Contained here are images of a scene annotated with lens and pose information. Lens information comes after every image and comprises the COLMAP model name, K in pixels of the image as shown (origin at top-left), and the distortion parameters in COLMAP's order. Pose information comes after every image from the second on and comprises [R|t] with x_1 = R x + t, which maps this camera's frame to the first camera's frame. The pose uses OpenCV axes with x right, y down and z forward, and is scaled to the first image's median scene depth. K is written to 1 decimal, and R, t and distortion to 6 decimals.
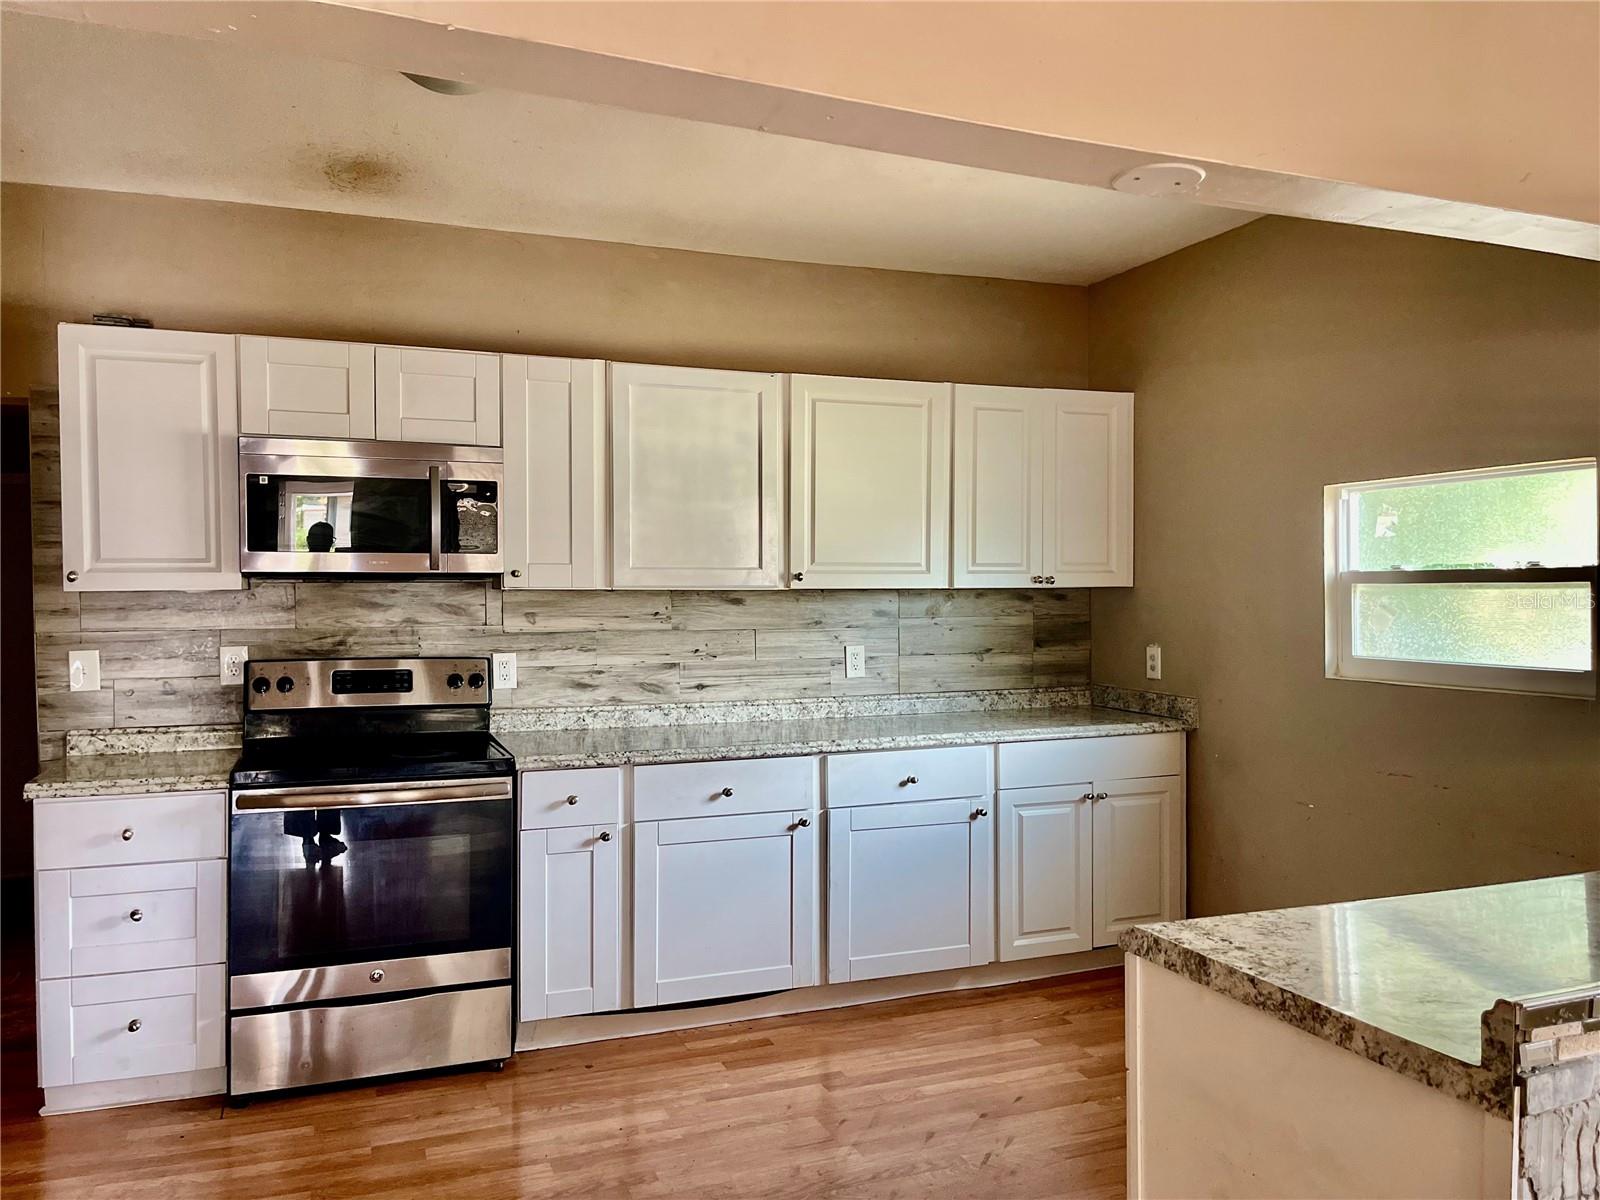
lens RADIAL K [[1215.4, 0, 796.1], [0, 1215.4, 606.8], [0, 0, 1]] dist [0.064070, -0.070219]
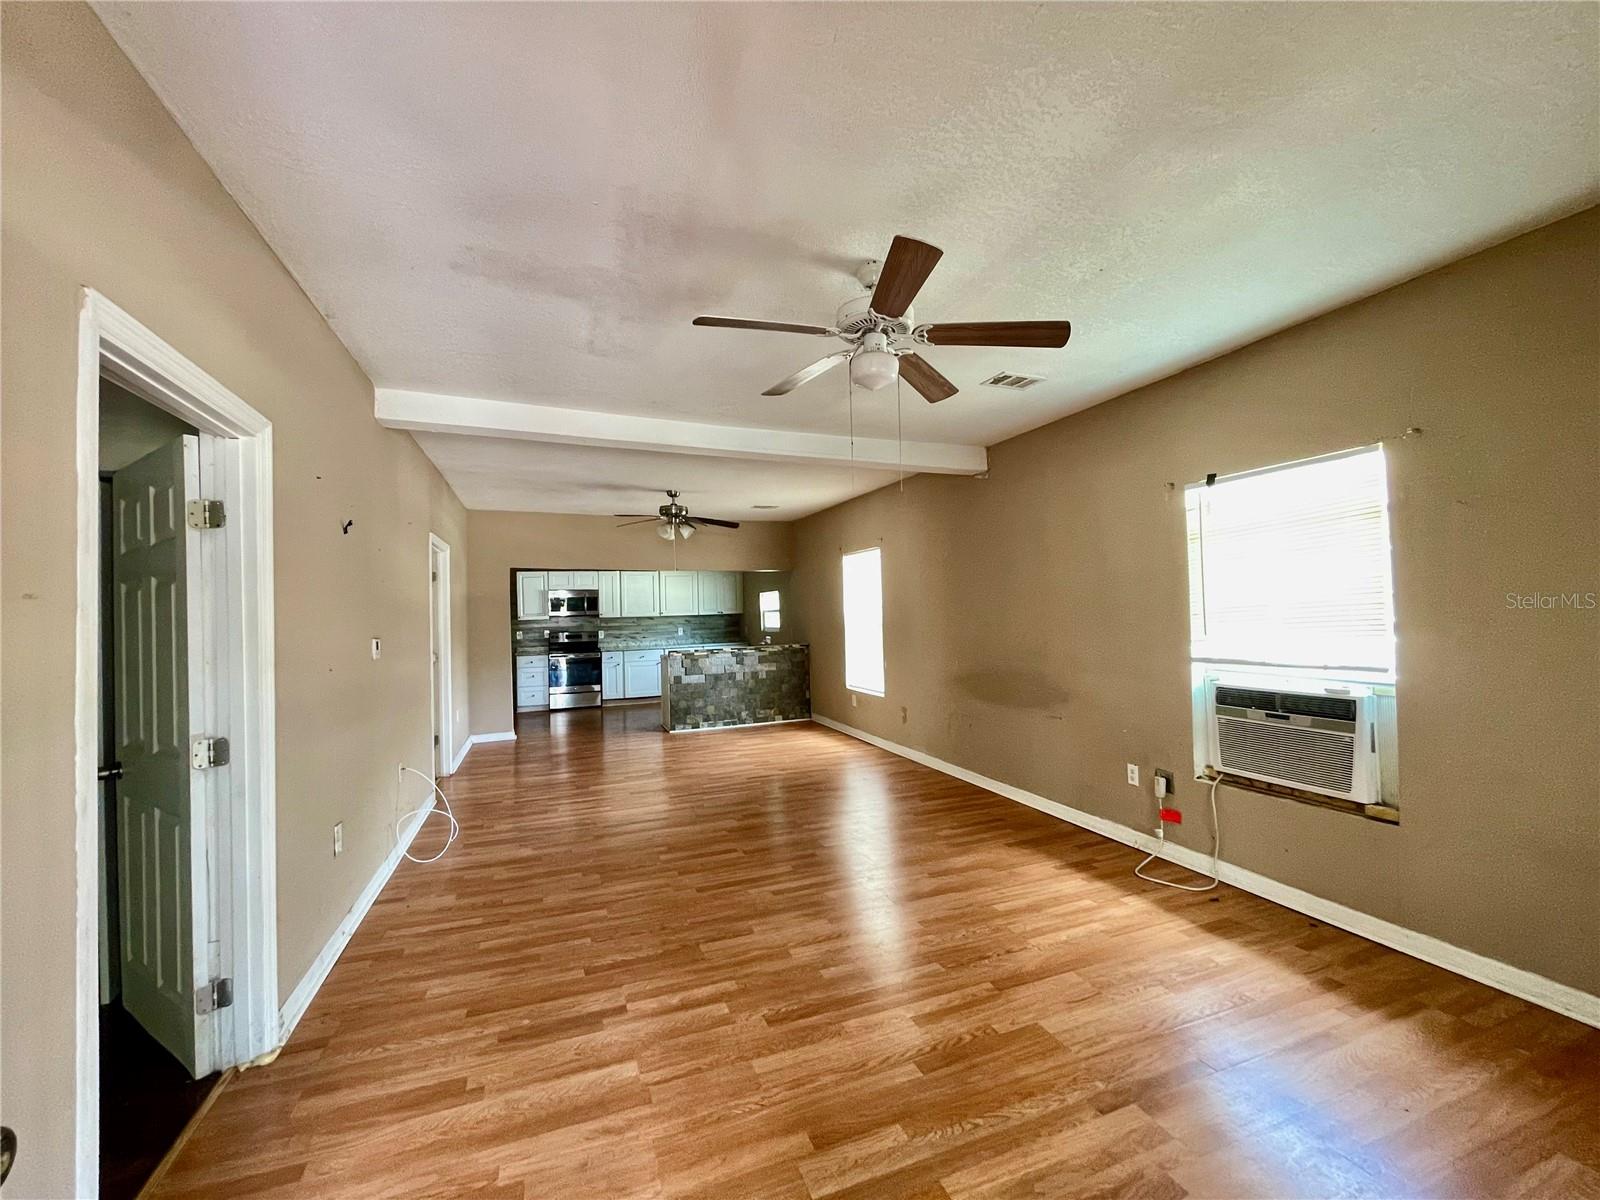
lens RADIAL K [[644.6, 0, 805.4], [0, 644.6, 609.4], [0, 0, 1]] dist [-0.001882, 0.000284]
pose [[0.999612, -0.027261, 0.005732, 0.593204], [0.027354, 0.999486, -0.016698, 0.018626], [-0.005274, 0.016848, 0.999844, -1.658943]]
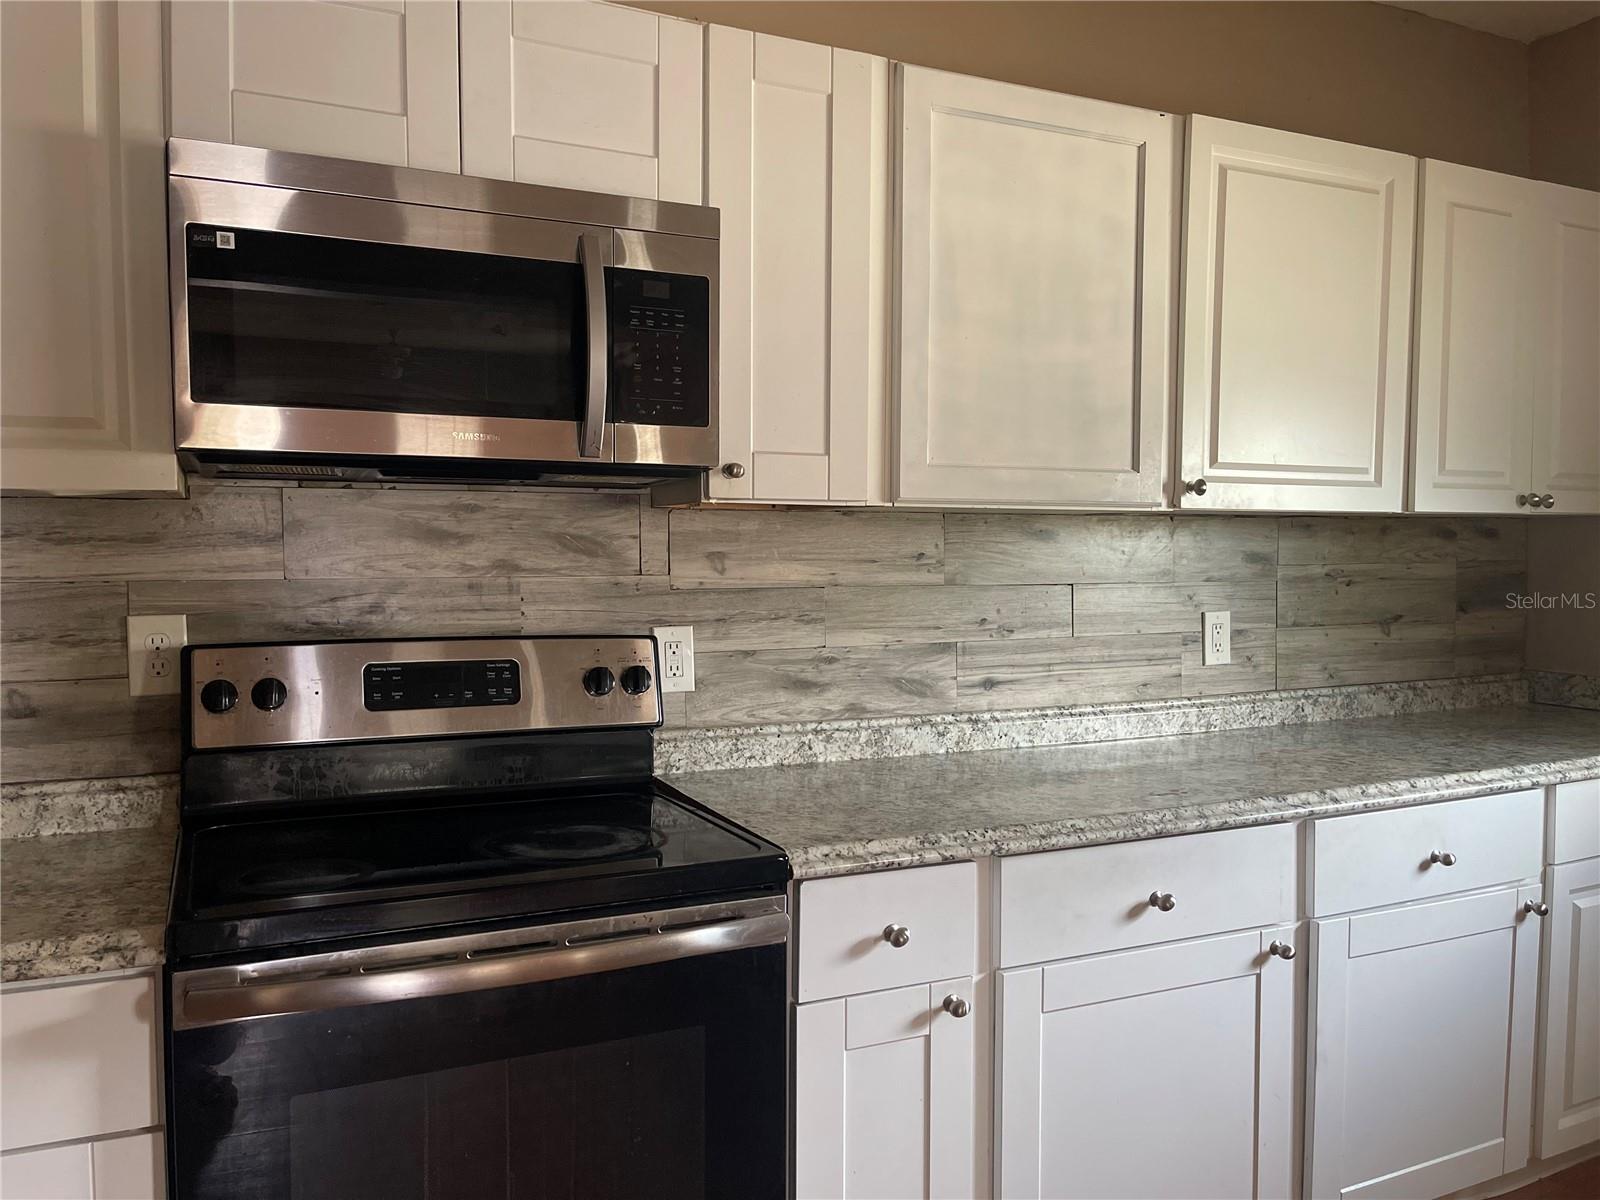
lens RADIAL K [[1215.4, 0, 795.6], [0, 1215.4, 610.3], [0, 0, 1]] dist [0.064070, -0.070219]
pose [[0.997430, -0.002930, 0.071588, -0.236666], [0.000687, 0.999508, 0.031346, 0.014661], [-0.071644, -0.031216, 0.996942, 0.488216]]
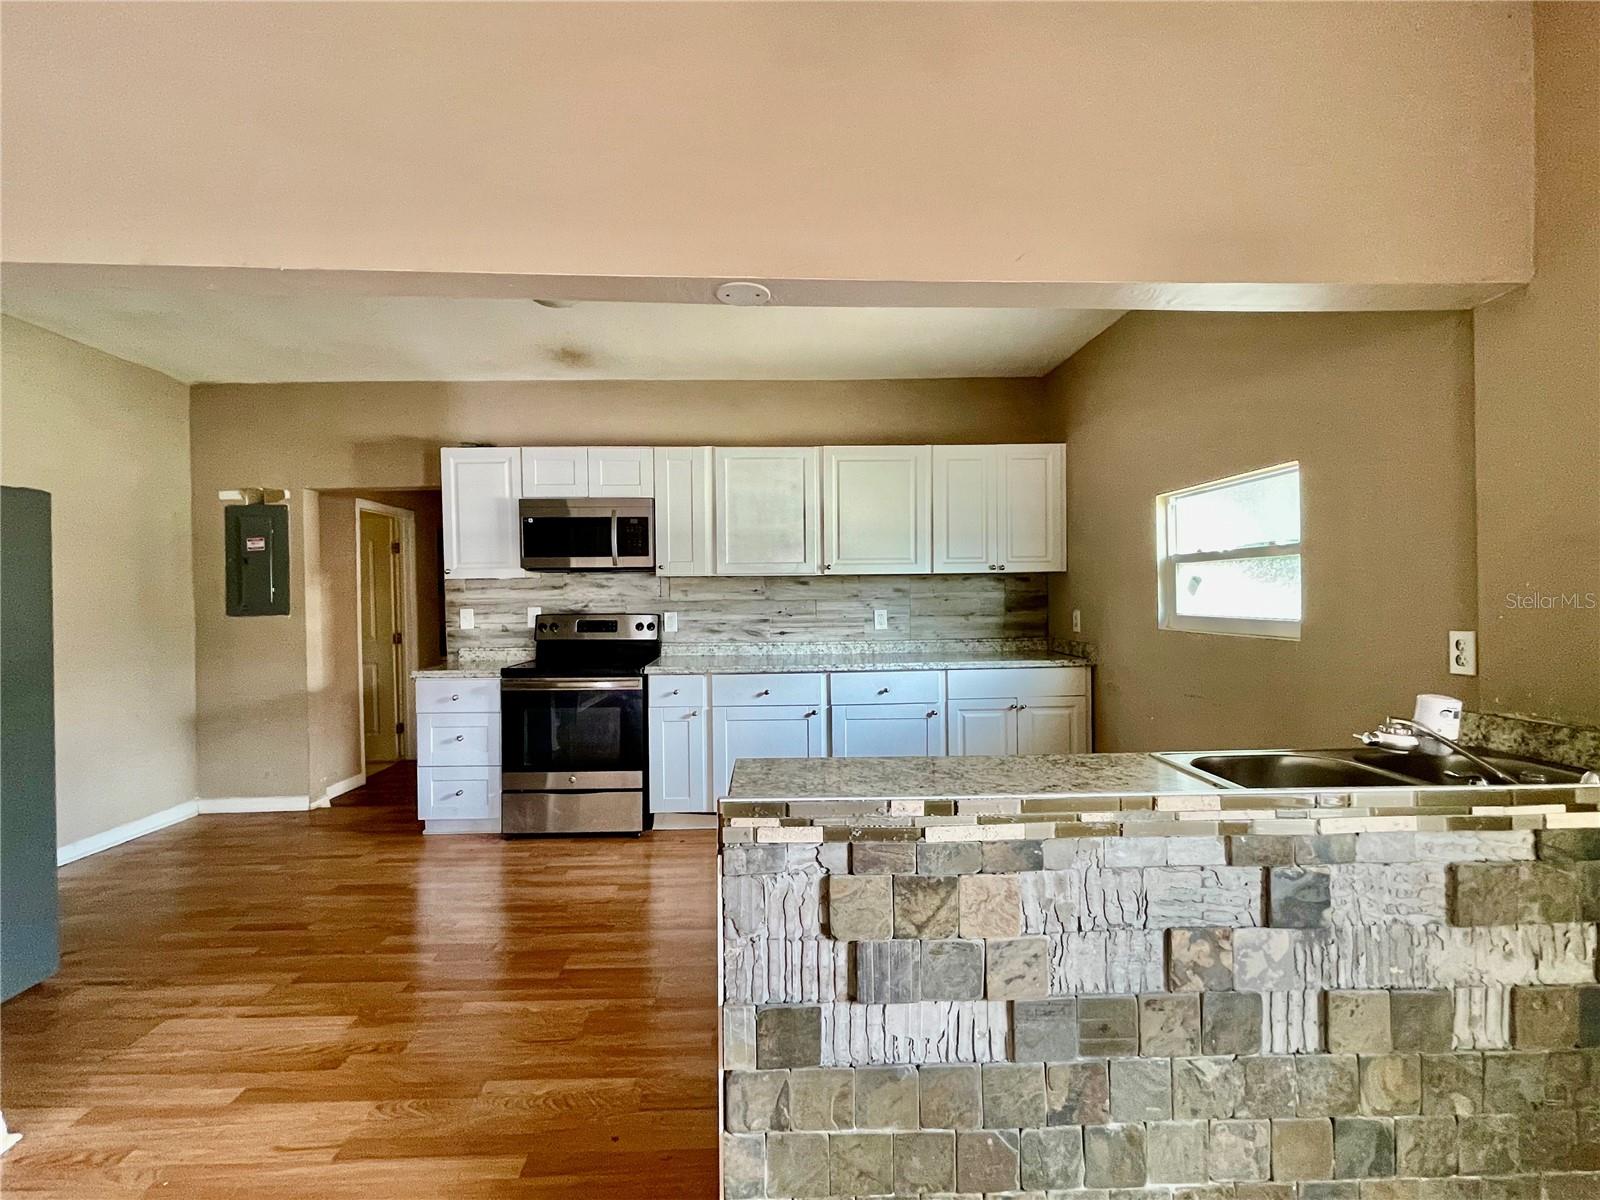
lens RADIAL K [[712.8, 0, 793.1], [0, 712.8, 603.3], [0, 0, 1]] dist [0.002040, -0.001060]
pose [[0.943633, -0.003251, -0.330978, 0.300113], [0.003690, 0.999993, 0.000699, 0.025728], [0.330974, -0.001881, 0.943638, 0.066109]]
